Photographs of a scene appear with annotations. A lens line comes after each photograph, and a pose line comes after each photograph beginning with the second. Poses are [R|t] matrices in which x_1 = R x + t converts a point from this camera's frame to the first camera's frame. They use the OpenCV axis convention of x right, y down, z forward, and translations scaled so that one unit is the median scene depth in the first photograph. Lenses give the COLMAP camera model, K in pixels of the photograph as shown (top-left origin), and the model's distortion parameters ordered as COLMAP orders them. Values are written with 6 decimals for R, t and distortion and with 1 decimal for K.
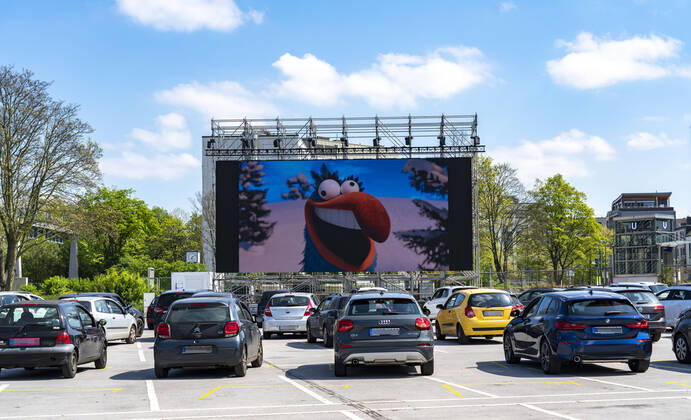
lens RADIAL K [[1118.5, 0, 357.8], [0, 1118.5, 226.1], [0, 0, 1]] dist [0.054047, 0.000000]
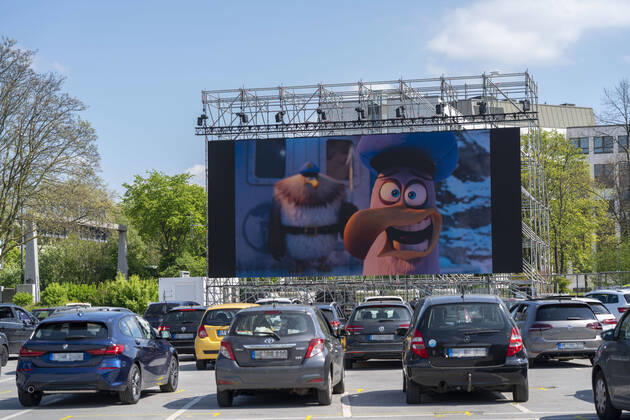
lens RADIAL K [[1459.3, 0, 326.8], [0, 1459.3, 237.0], [0, 0, 1]] dist [0.114908, 0.000000]
pose [[0.976567, -0.013560, -0.214784, 0.183007], [0.017647, 0.999698, 0.017125, -0.005044], [0.214487, -0.020515, 0.976511, -0.023472]]
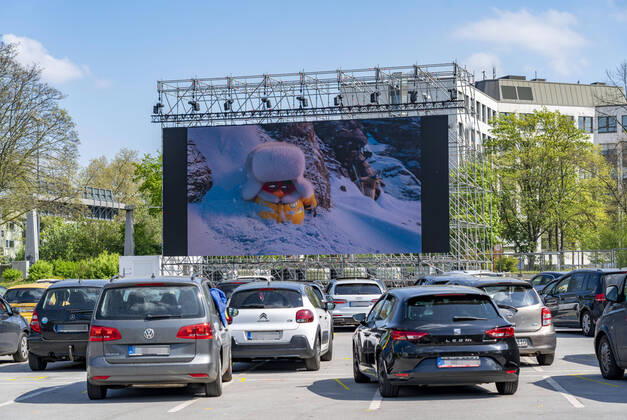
lens RADIAL K [[1452.3, 0, 311.3], [0, 1452.3, 213.5], [0, 0, 1]] dist [0.114908, 0.000000]
pose [[0.956883, -0.013012, -0.290182, 0.306249], [0.018776, 0.999678, 0.017089, -0.008922], [0.289866, -0.021800, 0.956819, -0.050521]]
